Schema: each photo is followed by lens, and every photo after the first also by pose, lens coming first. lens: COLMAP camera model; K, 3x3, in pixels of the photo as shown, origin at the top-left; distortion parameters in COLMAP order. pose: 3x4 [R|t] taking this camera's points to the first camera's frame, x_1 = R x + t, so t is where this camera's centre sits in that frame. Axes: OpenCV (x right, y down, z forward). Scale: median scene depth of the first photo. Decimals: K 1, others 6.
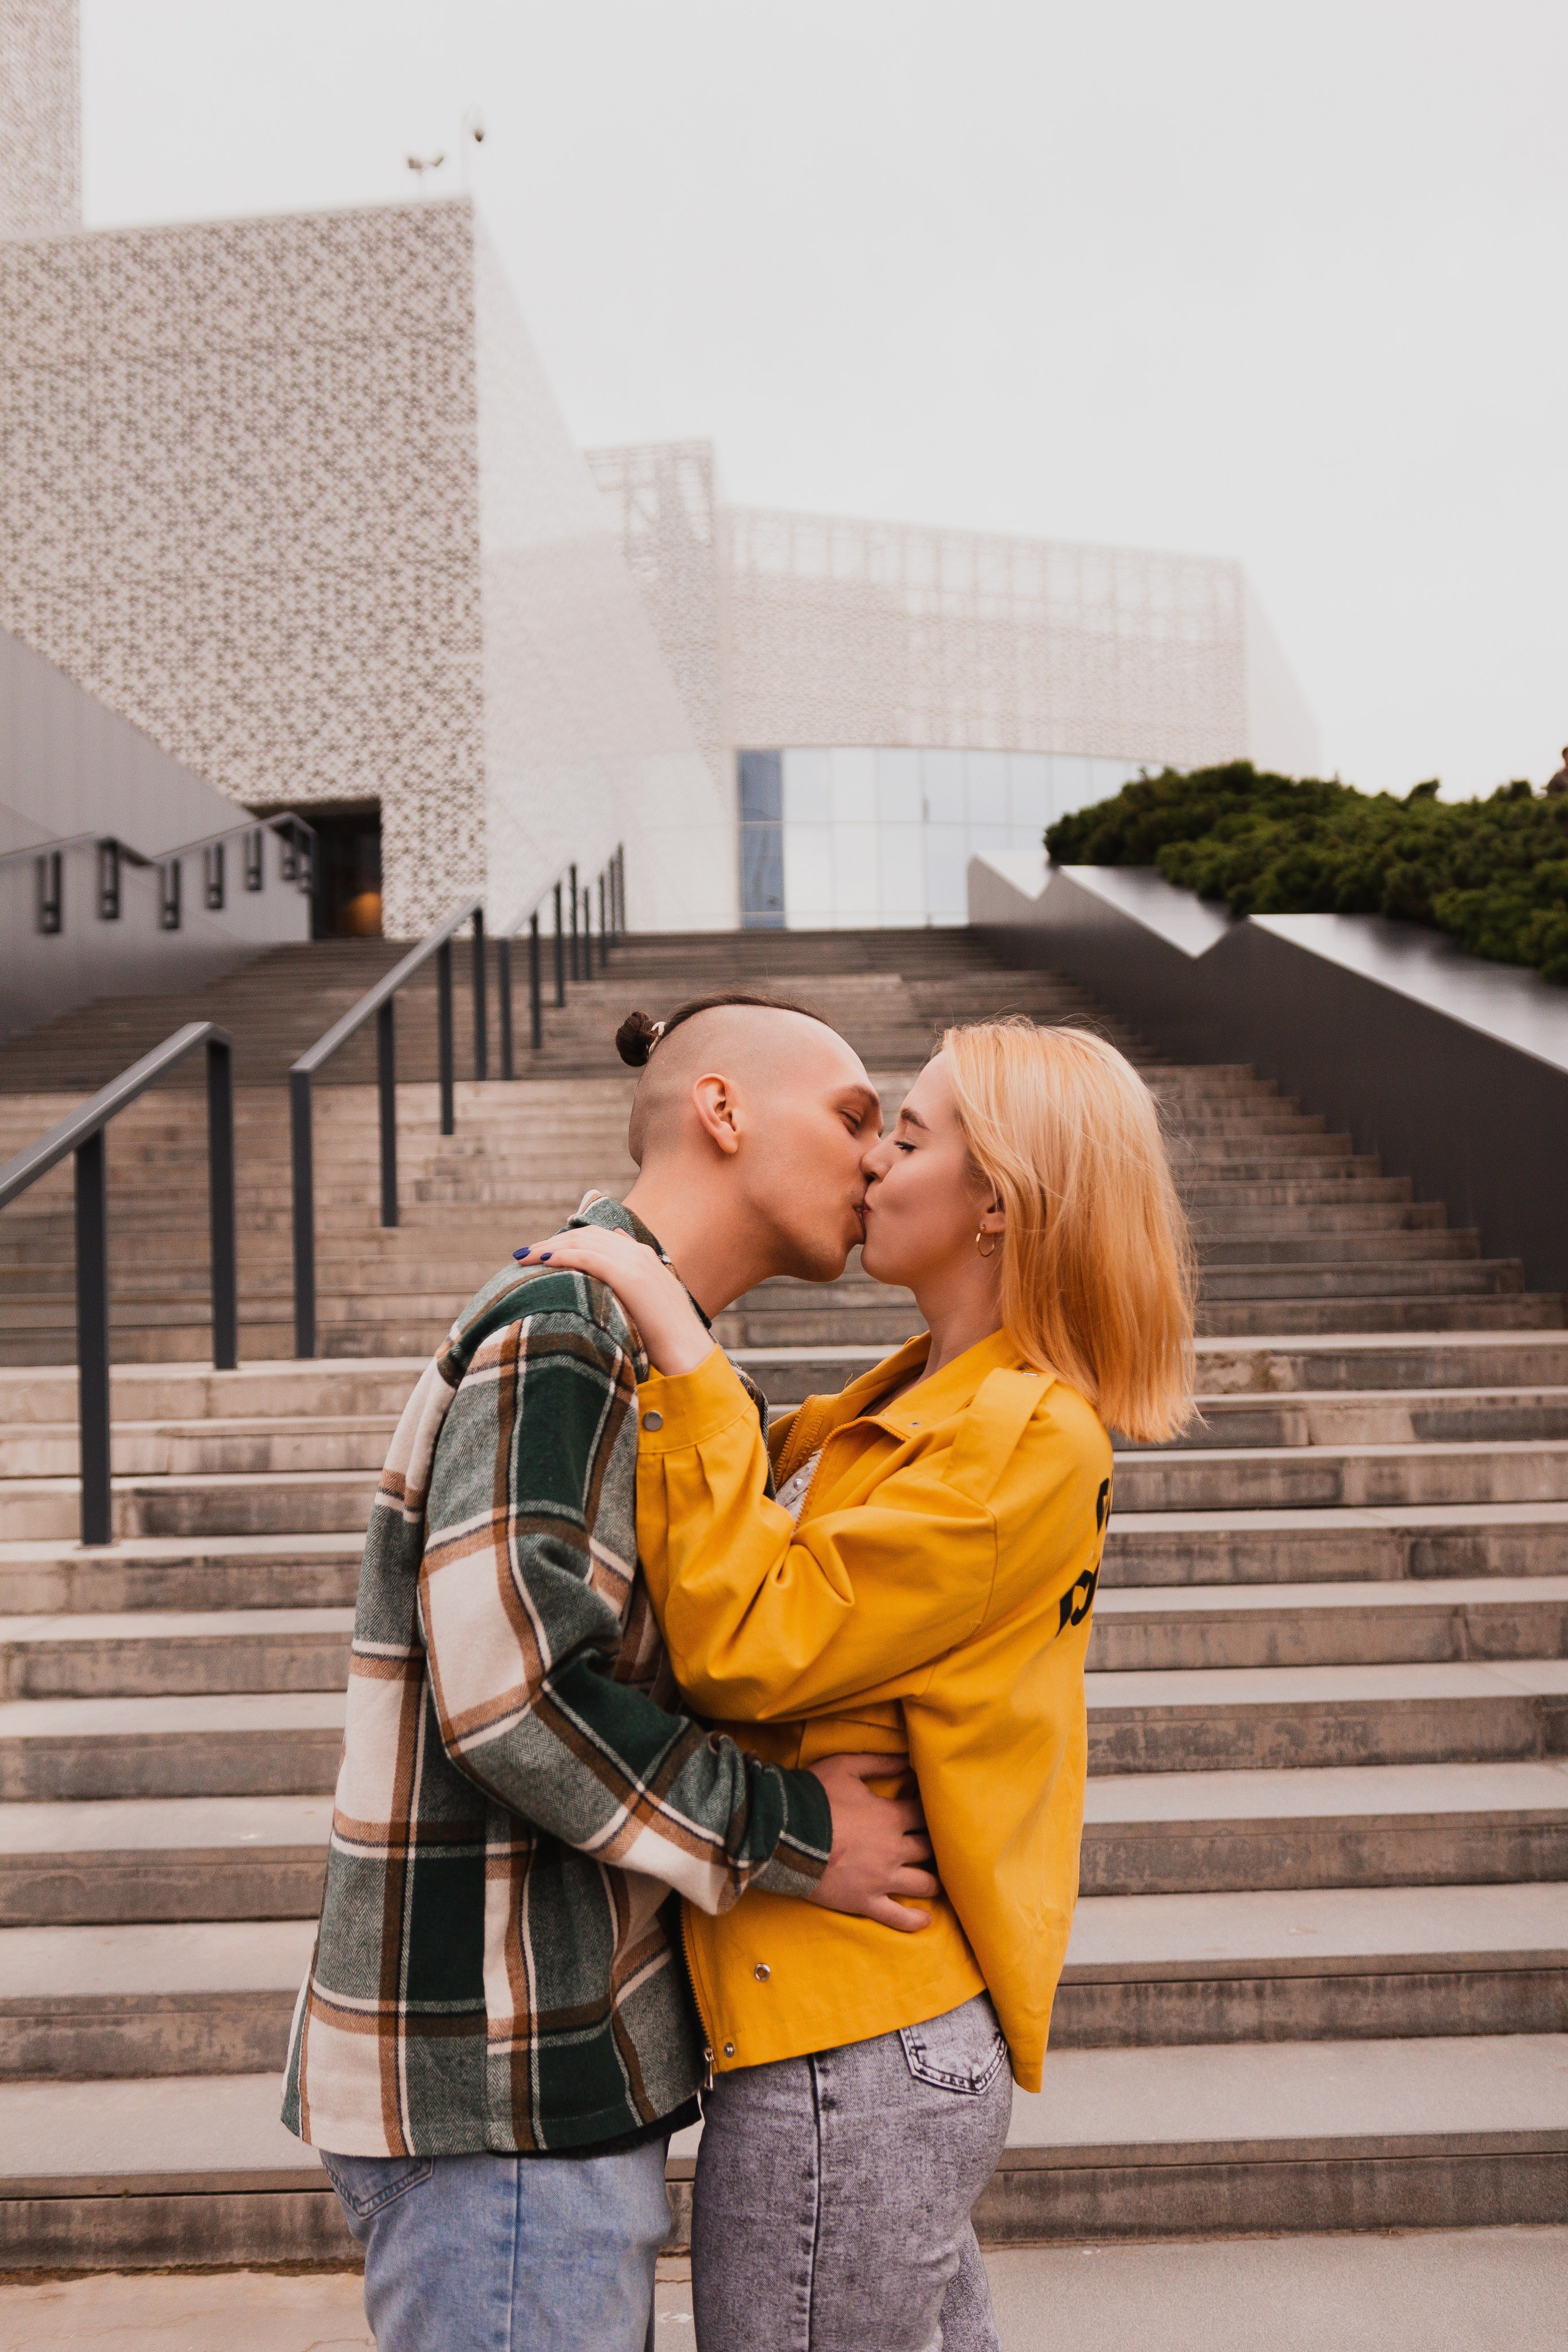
lens RADIAL K [[2406.8, 0, 828.2], [0, 2406.8, 1170.0], [0, 0, 1]] dist [-0.003501, 0.000000]
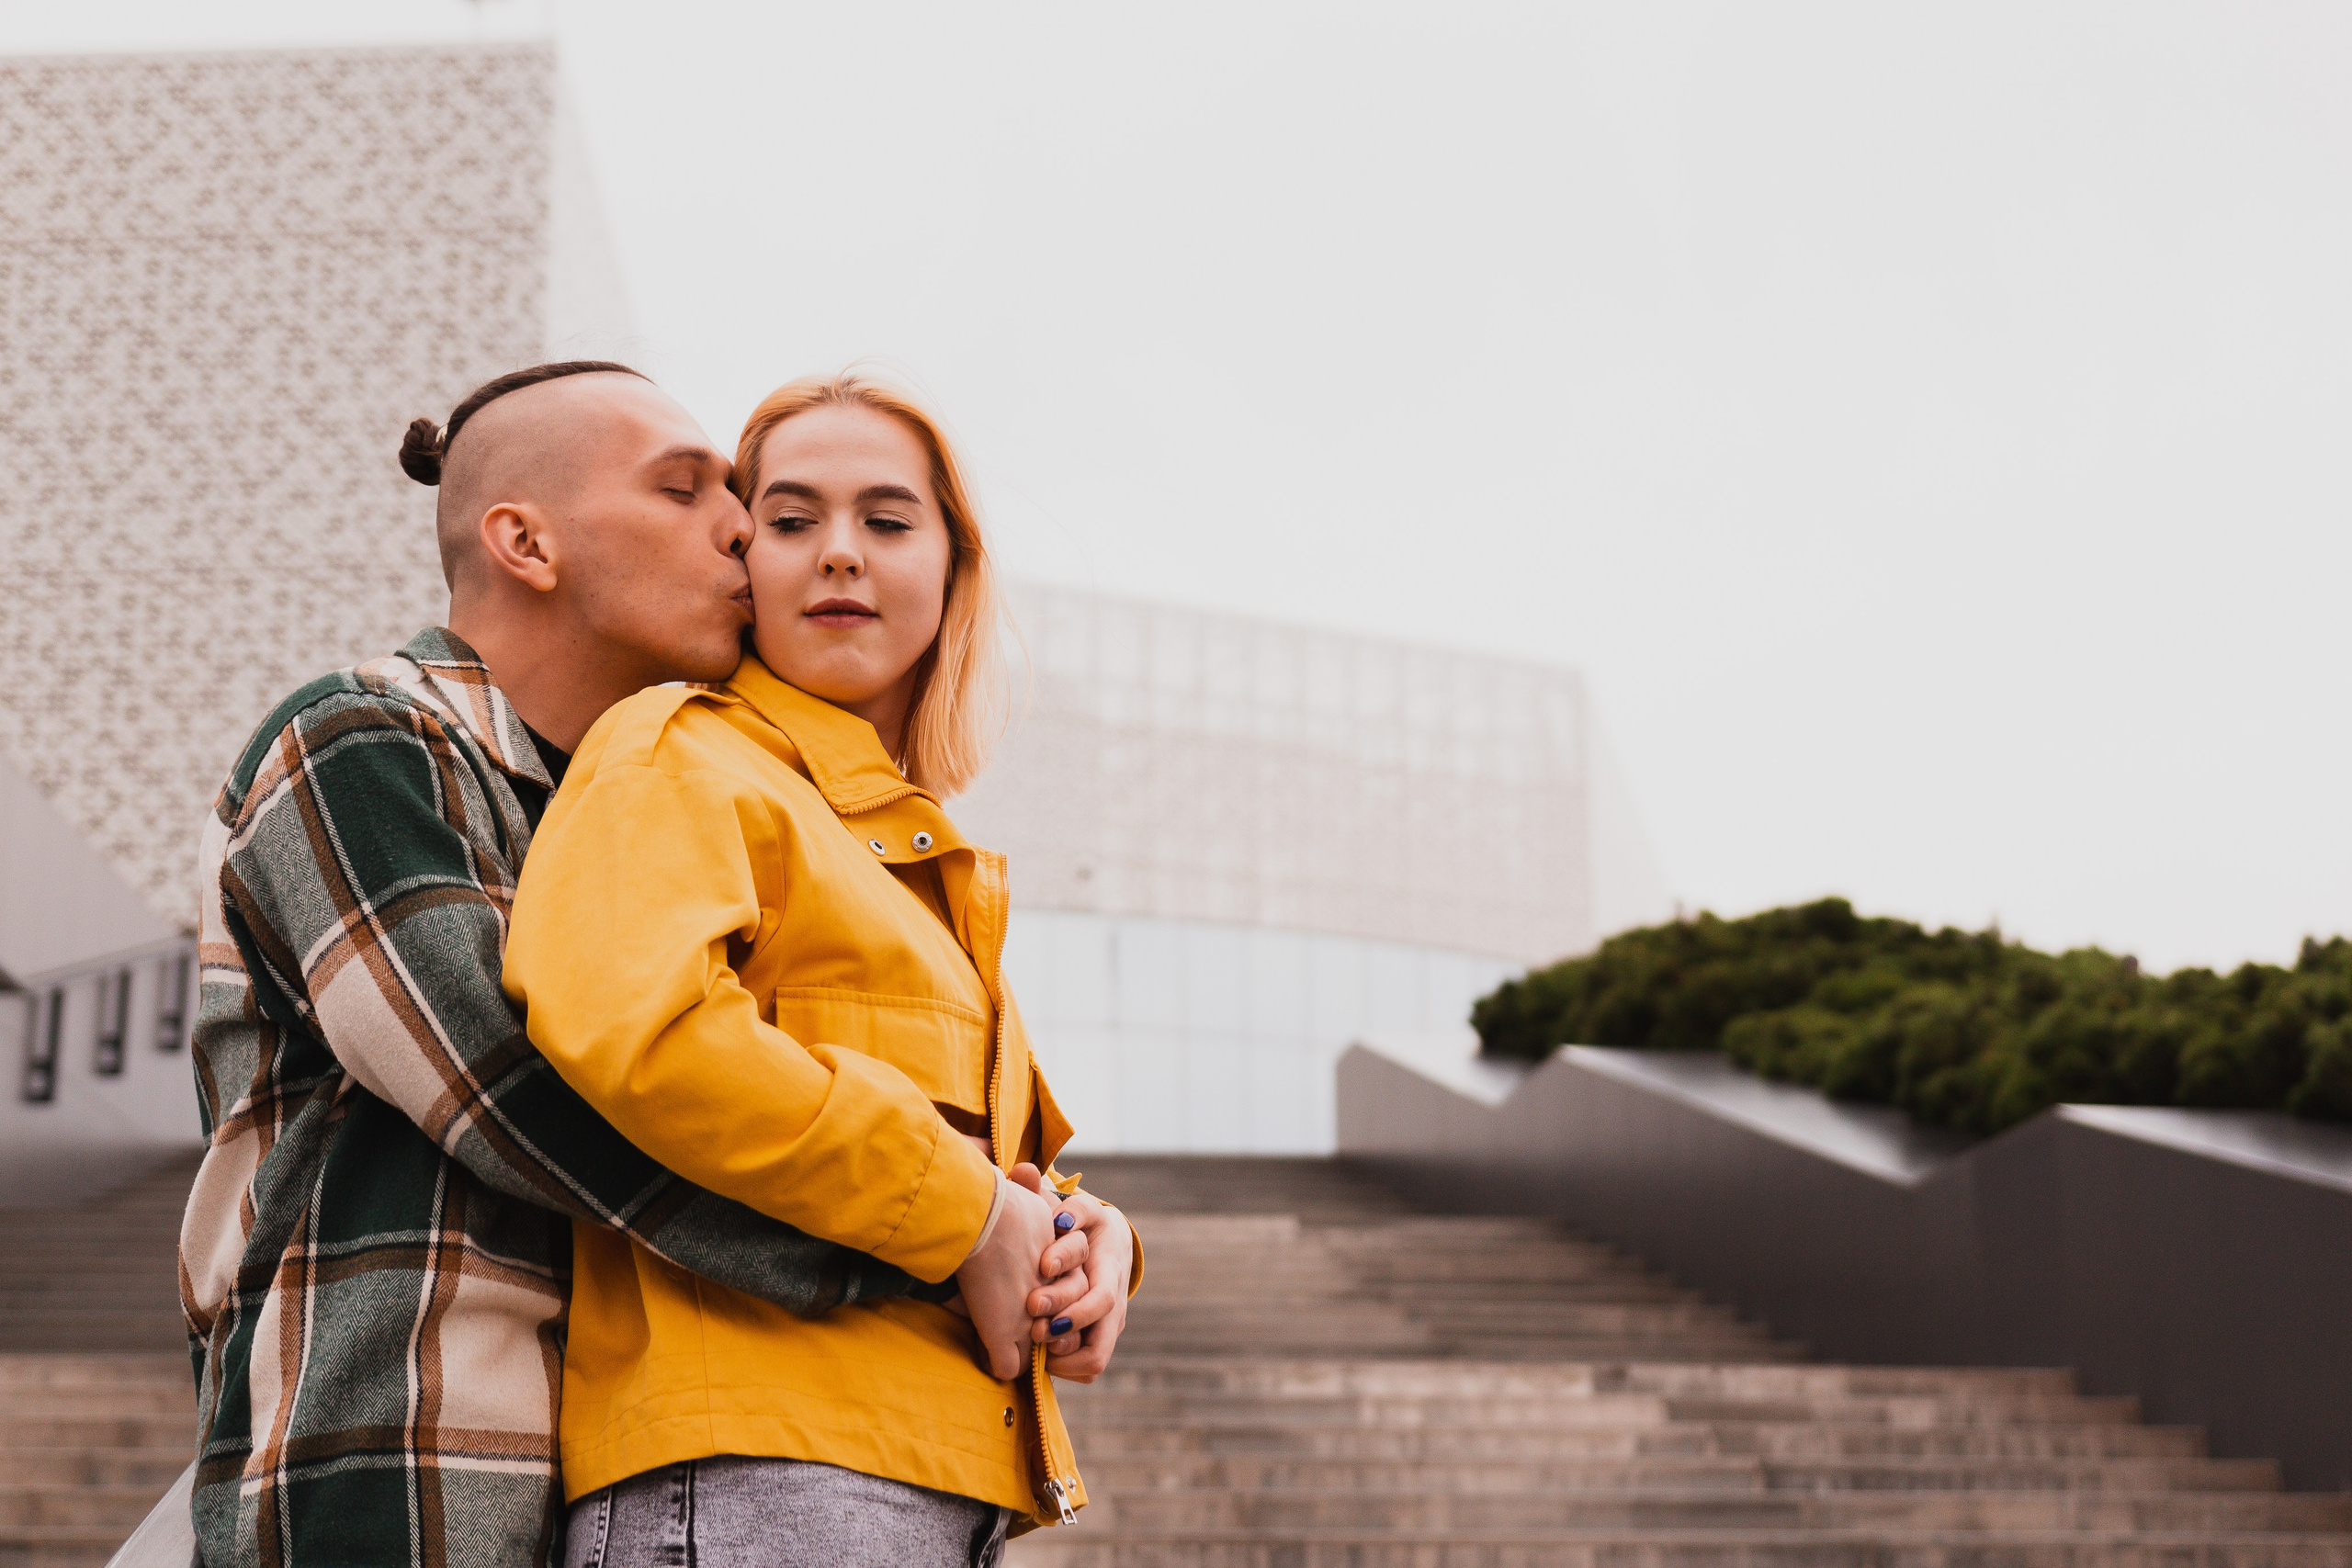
lens RADIAL K [[3571.4, 0, 1163.8], [0, 3571.4, 772.6], [0, 0, 1]] dist [0.004051, 0.000000]
pose [[0.996613, 0.042805, 0.070213, -0.053113], [-0.026390, 0.975162, -0.219914, 0.004789], [-0.077882, 0.217316, 0.972989, 0.093083]]
